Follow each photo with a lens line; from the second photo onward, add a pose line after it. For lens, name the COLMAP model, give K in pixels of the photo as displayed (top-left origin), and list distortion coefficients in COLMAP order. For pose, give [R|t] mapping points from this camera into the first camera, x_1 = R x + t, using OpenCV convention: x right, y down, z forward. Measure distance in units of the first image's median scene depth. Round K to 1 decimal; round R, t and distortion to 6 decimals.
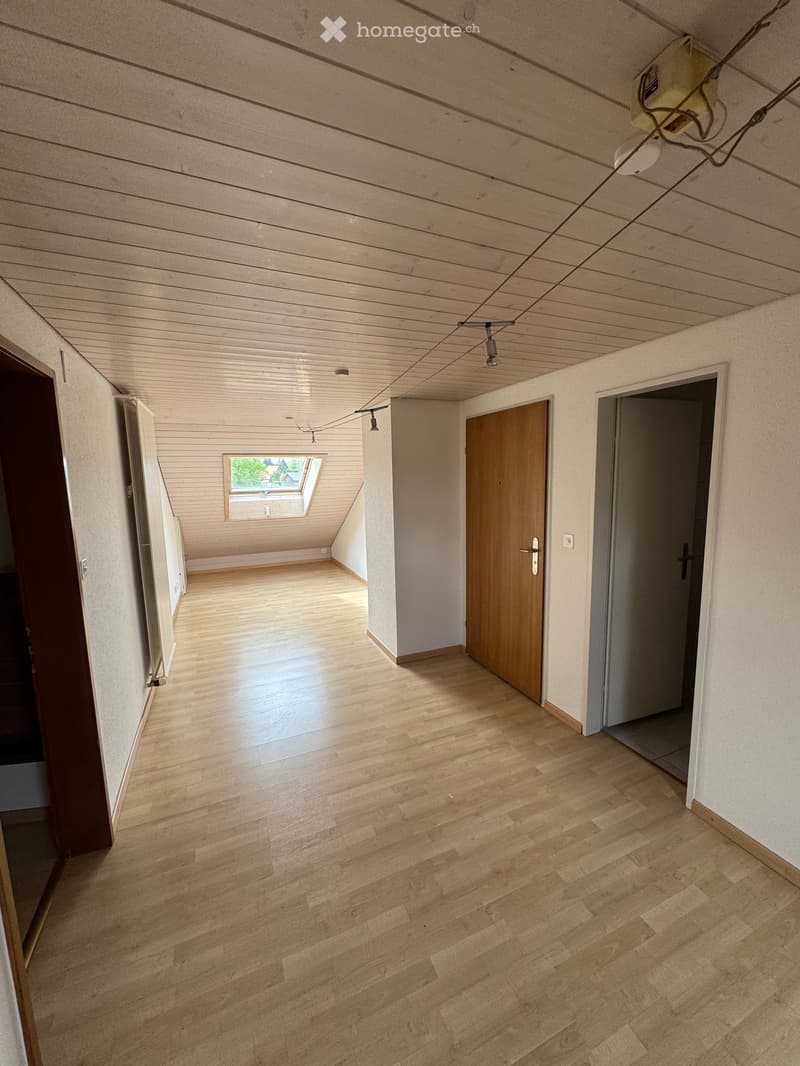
lens RADIAL K [[424.6, 0, 405.0], [0, 424.6, 534.3], [0, 0, 1]] dist [-0.000213, 0.000092]
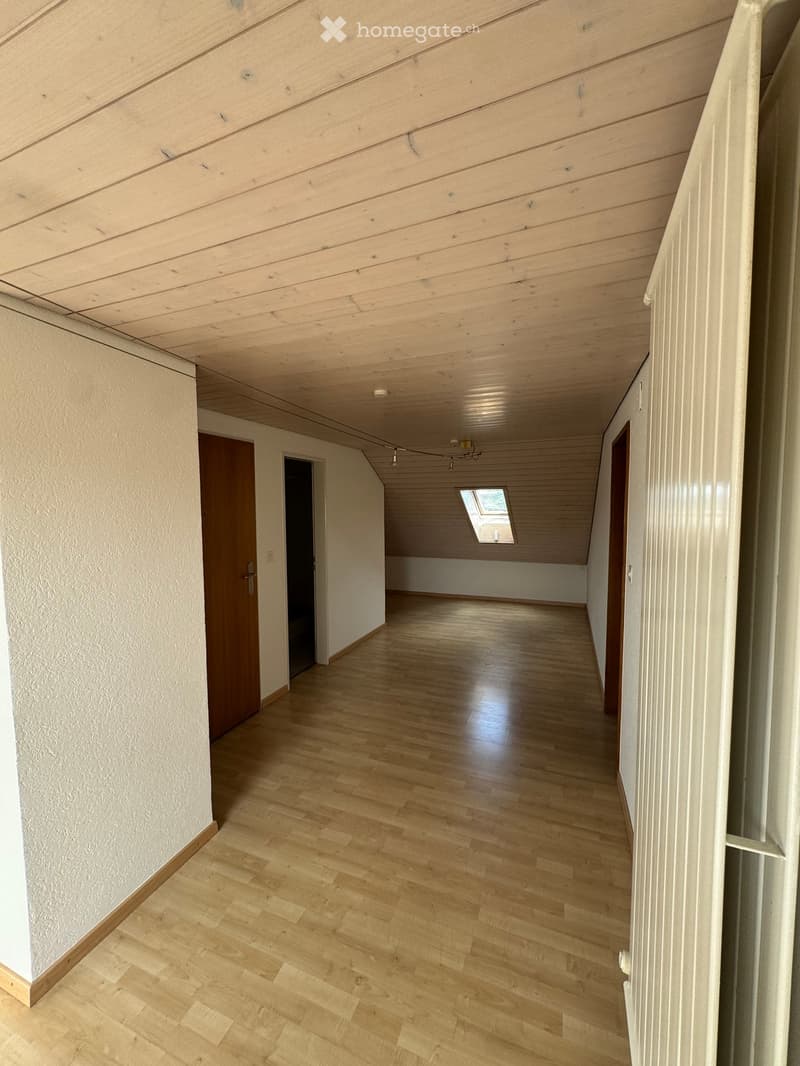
lens RADIAL K [[424.6, 0, 405.0], [0, 424.6, 534.3], [0, 0, 1]] dist [-0.000213, 0.000092]
pose [[-0.707574, -0.022887, 0.706269, -1.065387], [0.115974, 0.982162, 0.148016, -0.250665], [-0.697057, 0.186641, -0.692298, 2.071901]]
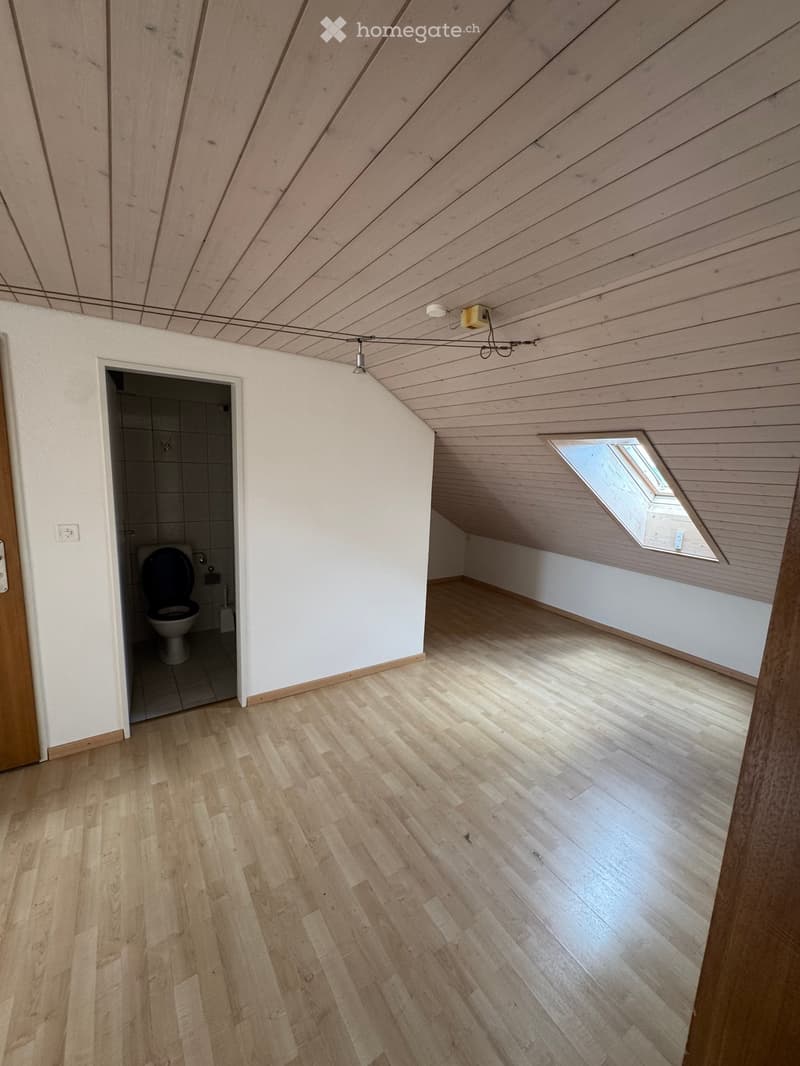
lens RADIAL K [[421.7, 0, 400.0], [0, 421.7, 533.0], [0, 0, 1]] dist [-0.017187, -0.000186]
pose [[-0.171151, -0.147169, 0.974191, -0.639461], [0.095891, 0.981598, 0.165134, -0.071041], [-0.980567, 0.121679, -0.153889, 0.655984]]
